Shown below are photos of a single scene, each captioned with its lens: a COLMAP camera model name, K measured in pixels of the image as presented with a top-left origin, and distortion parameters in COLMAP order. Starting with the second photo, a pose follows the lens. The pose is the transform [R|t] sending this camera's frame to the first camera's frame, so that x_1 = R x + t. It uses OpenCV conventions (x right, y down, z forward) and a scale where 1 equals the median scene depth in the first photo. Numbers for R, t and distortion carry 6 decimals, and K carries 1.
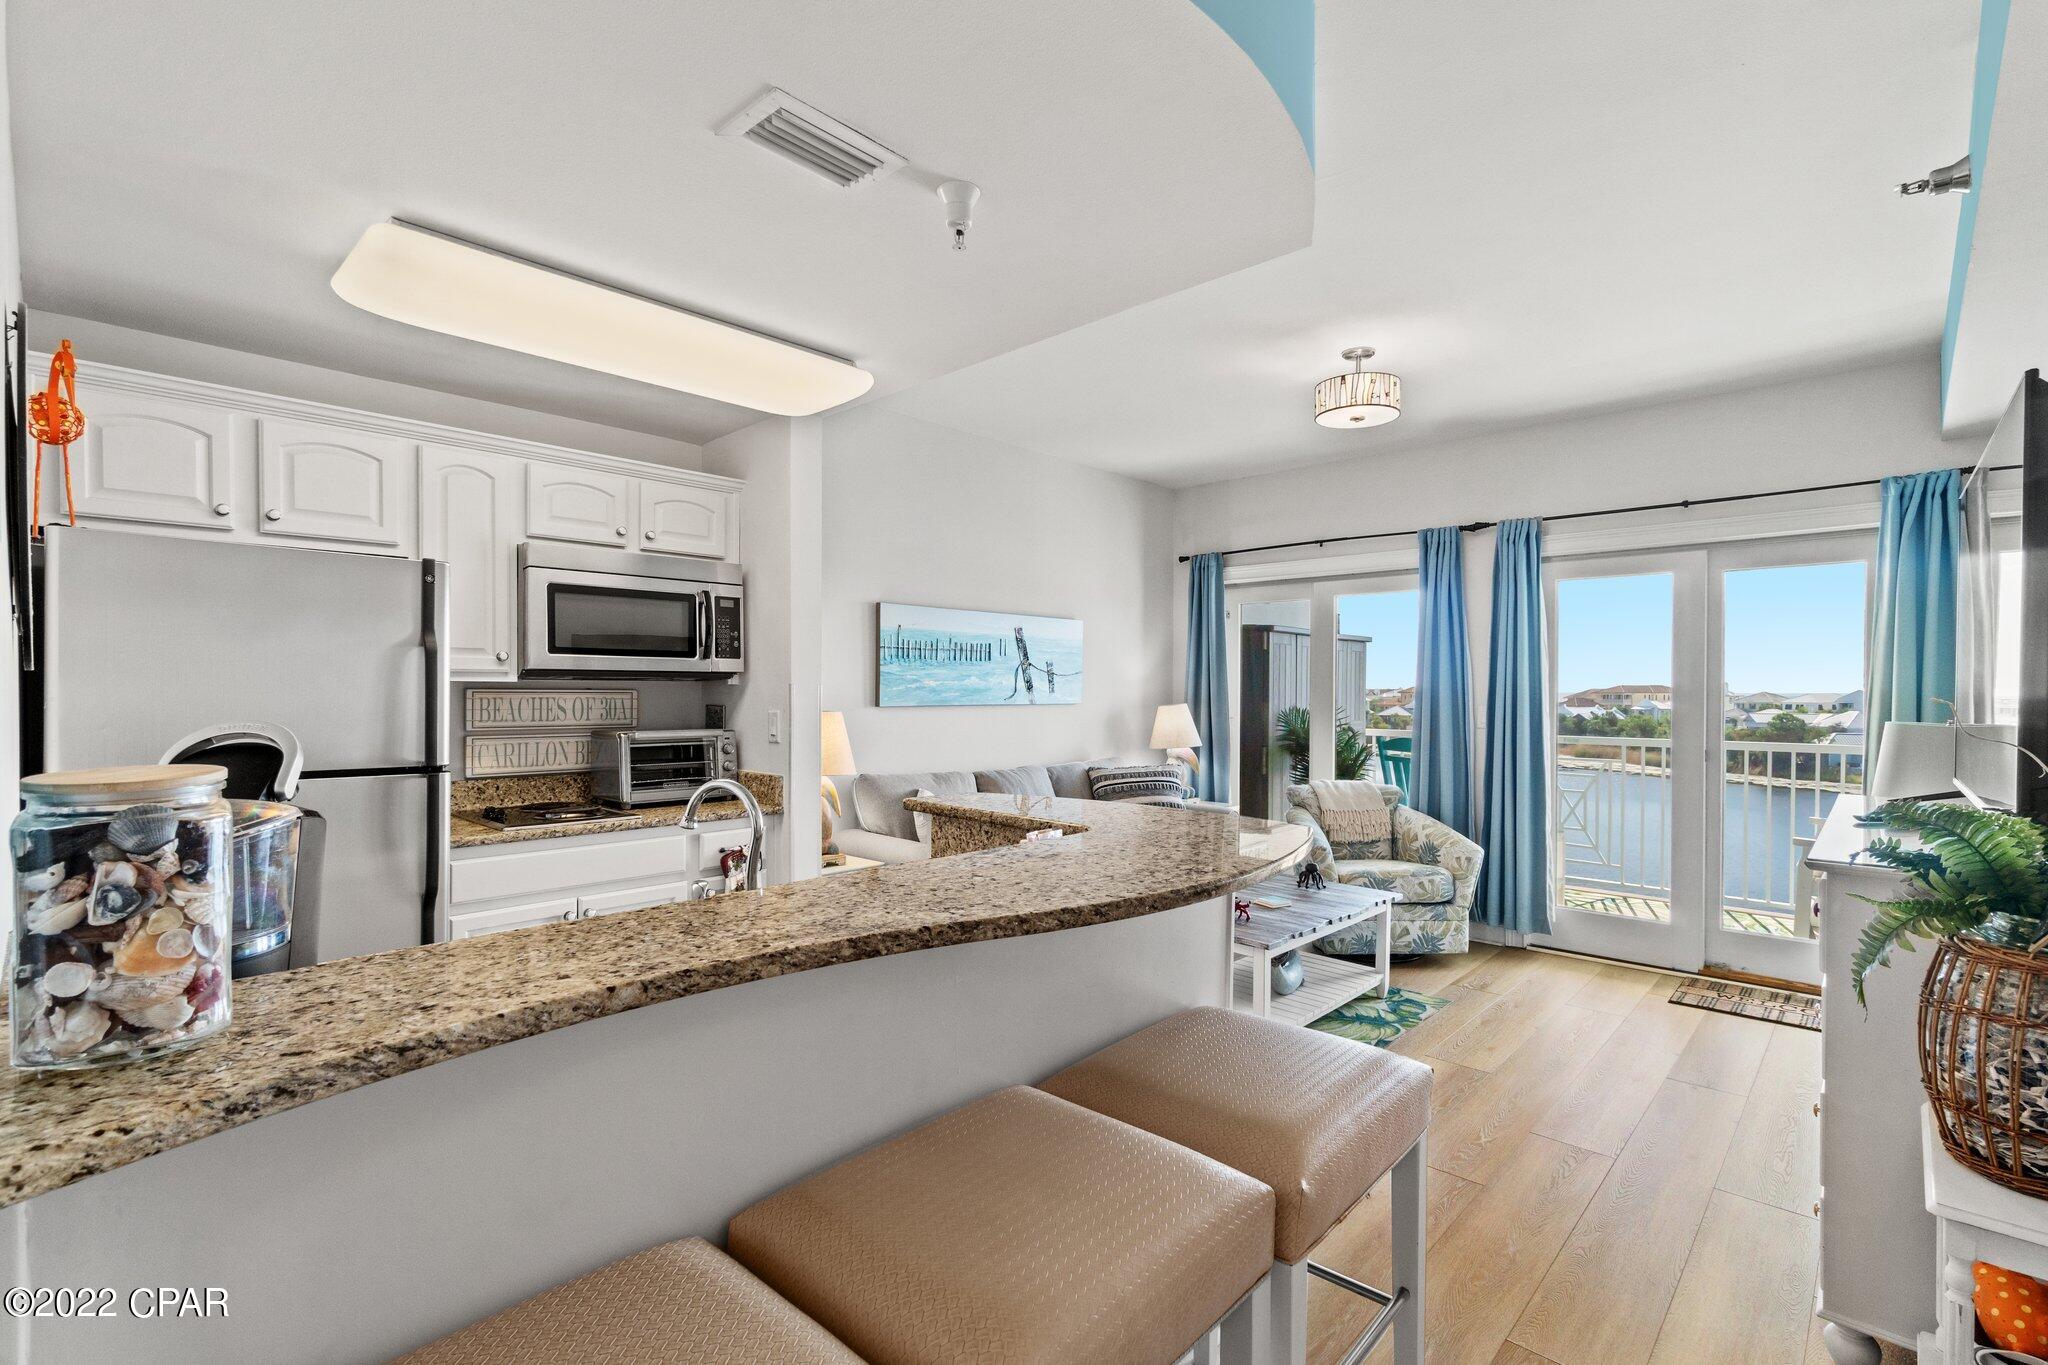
lens RADIAL K [[890.1, 0, 1017.3], [0, 890.1, 698.6], [0, 0, 1]] dist [-0.005122, 0.000517]
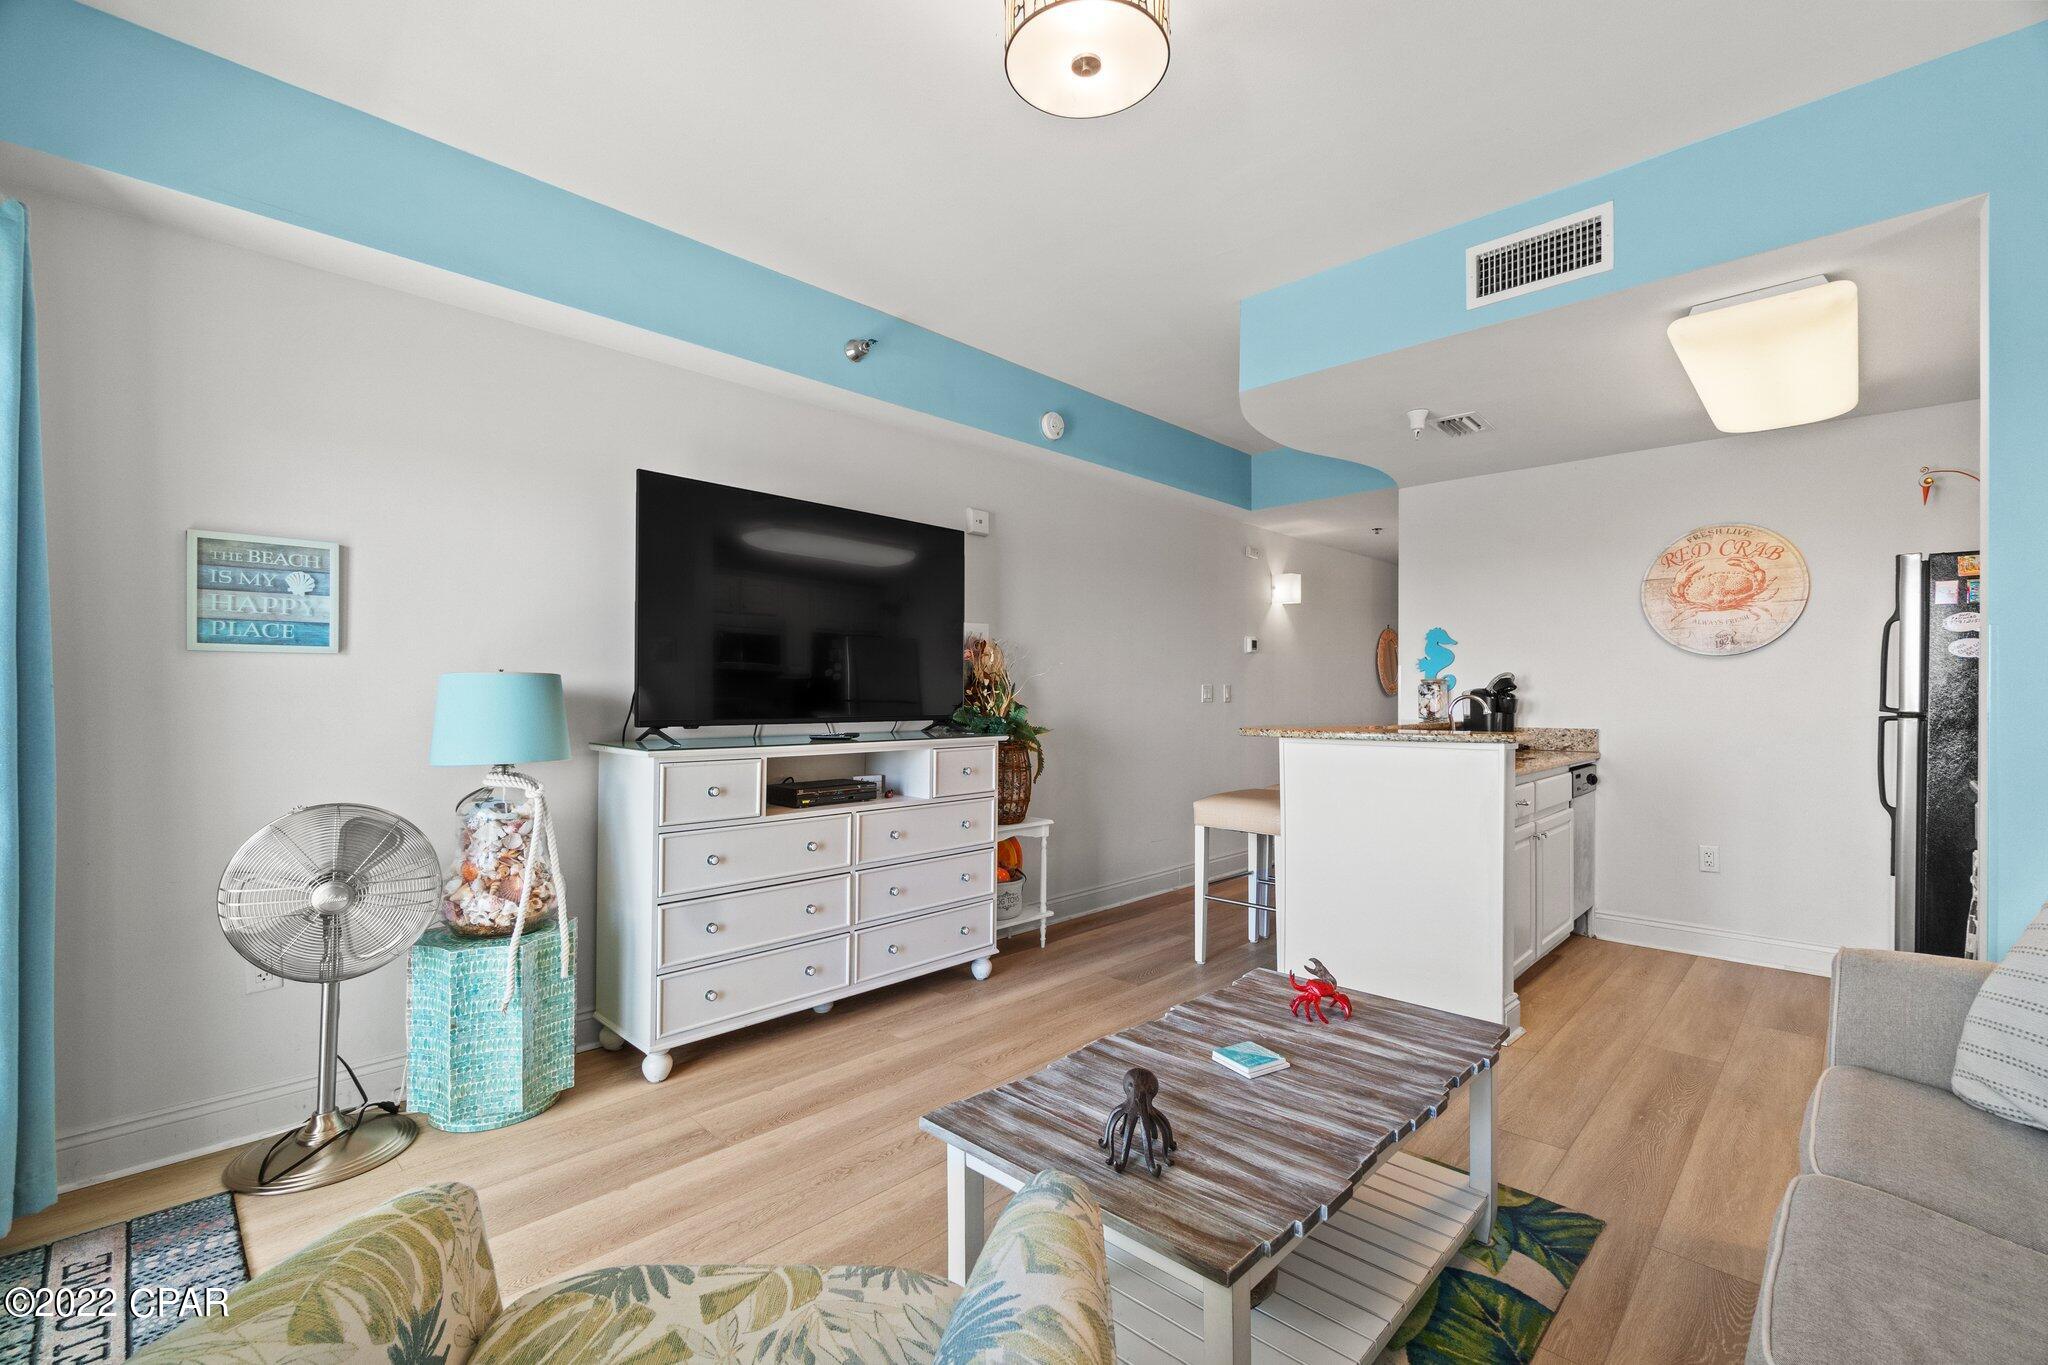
lens RADIAL K [[890.1, 0, 1014.0], [0, 890.1, 681.7], [0, 0, 1]] dist [-0.005122, 0.000517]
pose [[-0.999954, -0.007221, -0.006356, 0.374401], [-0.007220, 0.999974, -0.000313, 0.024034], [0.006358, -0.000267, -0.999980, 1.326881]]
